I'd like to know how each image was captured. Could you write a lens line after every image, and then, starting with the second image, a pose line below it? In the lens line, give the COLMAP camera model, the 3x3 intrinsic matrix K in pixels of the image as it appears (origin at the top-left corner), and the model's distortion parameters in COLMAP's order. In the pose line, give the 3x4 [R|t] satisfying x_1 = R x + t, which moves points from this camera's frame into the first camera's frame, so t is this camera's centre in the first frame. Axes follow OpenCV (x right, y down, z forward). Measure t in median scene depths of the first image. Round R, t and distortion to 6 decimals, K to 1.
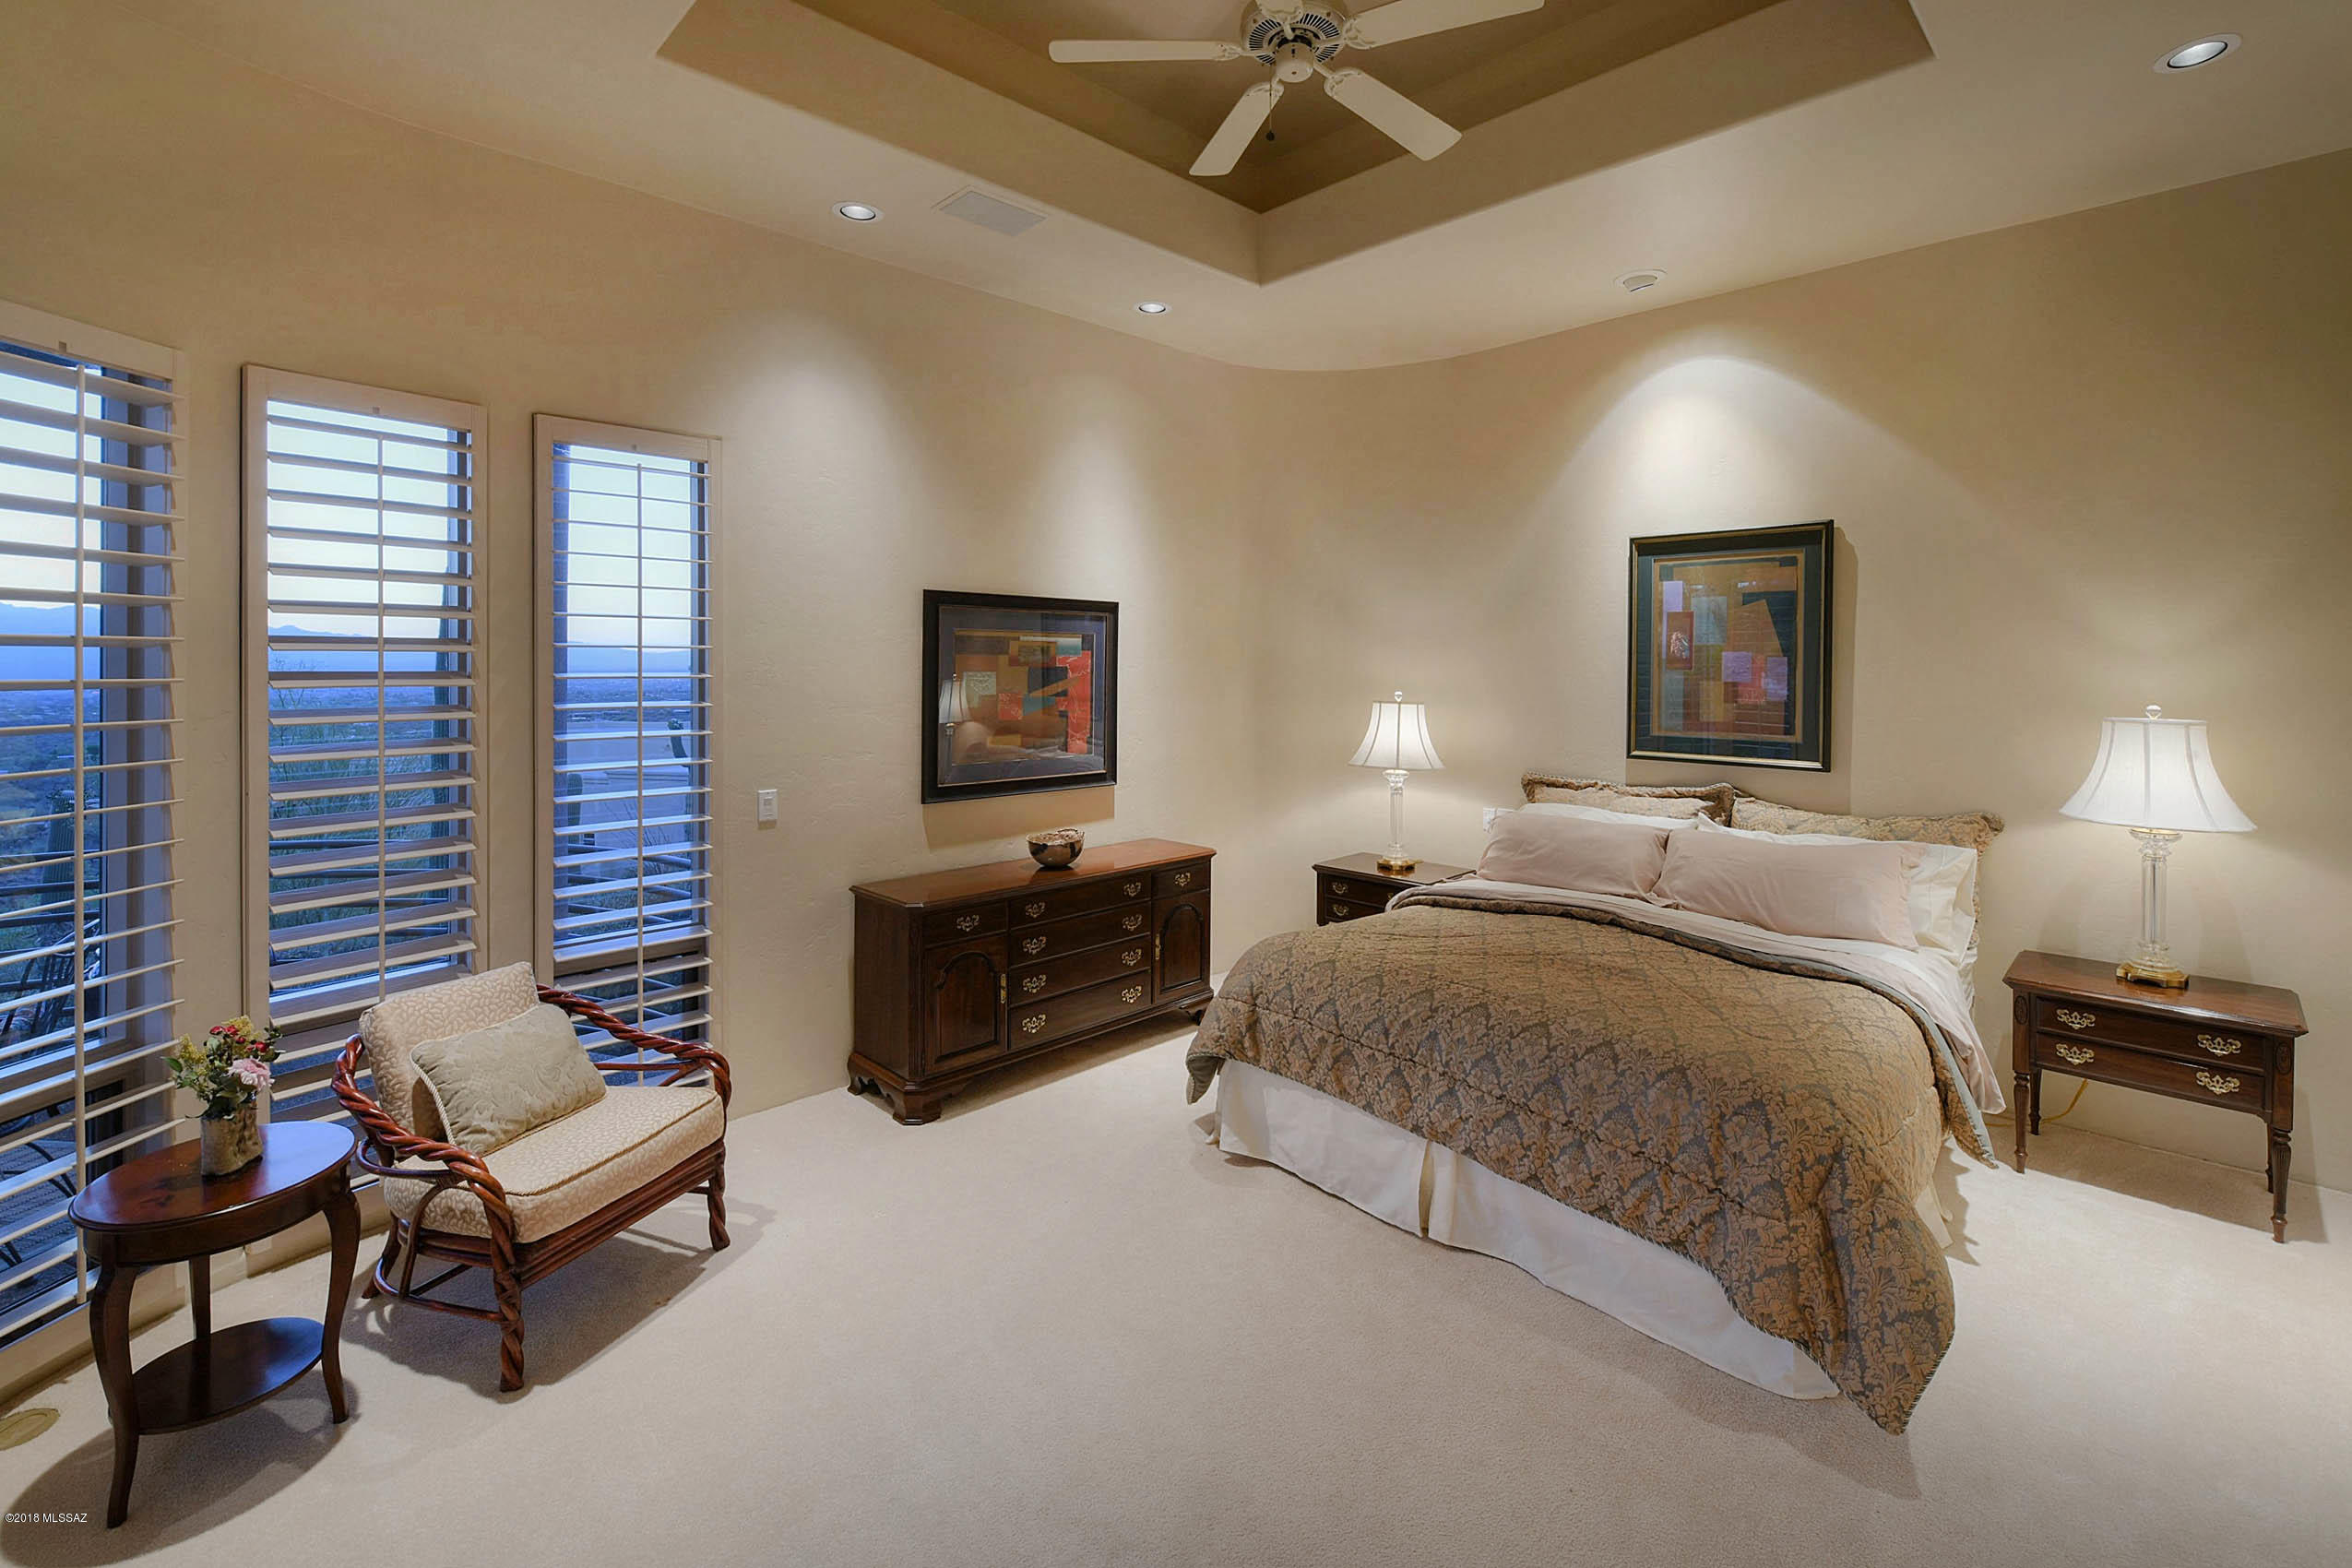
lens RADIAL K [[1031.8, 0, 1180.4], [0, 1031.8, 637.0], [0, 0, 1]] dist [-0.016757, -0.001110]
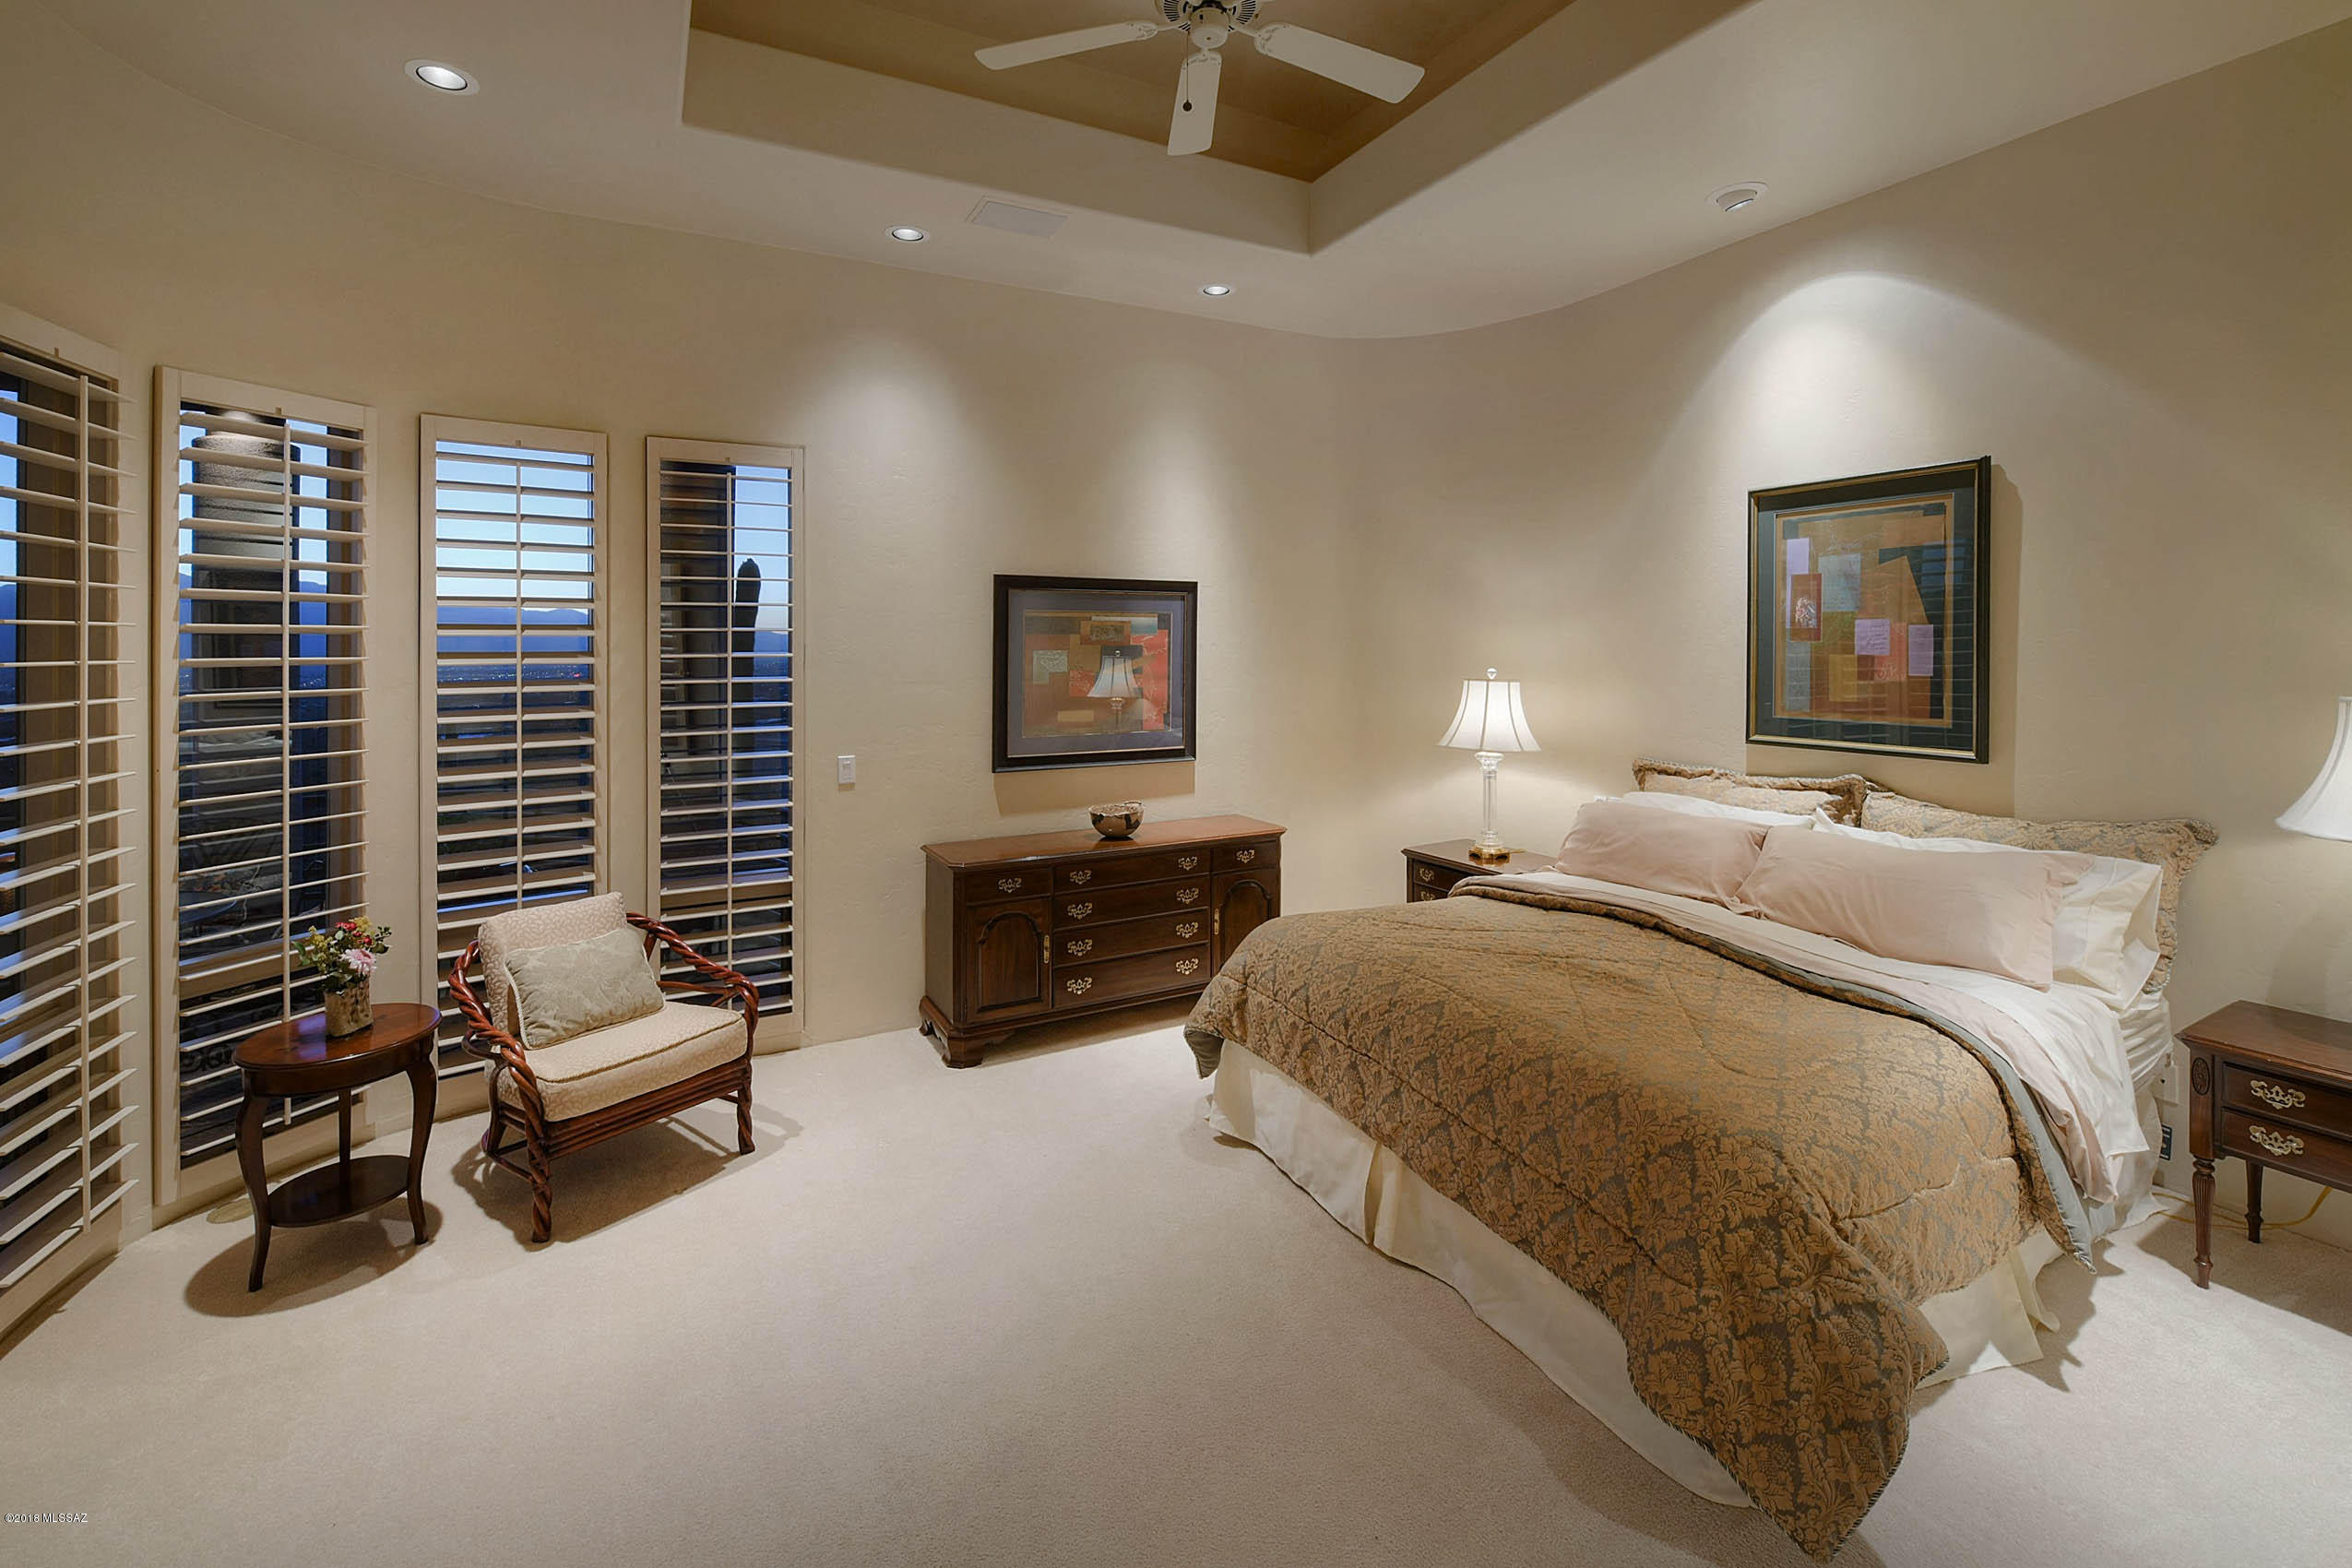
lens RADIAL K [[1004.3, 0, 1168.7], [0, 1004.3, 618.2], [0, 0, 1]] dist [-0.017568, -0.001115]
pose [[0.956134, -0.017397, -0.292414, 0.286481], [0.016252, 0.999848, -0.006345, 0.011770], [0.292479, 0.001314, 0.956271, 0.059639]]
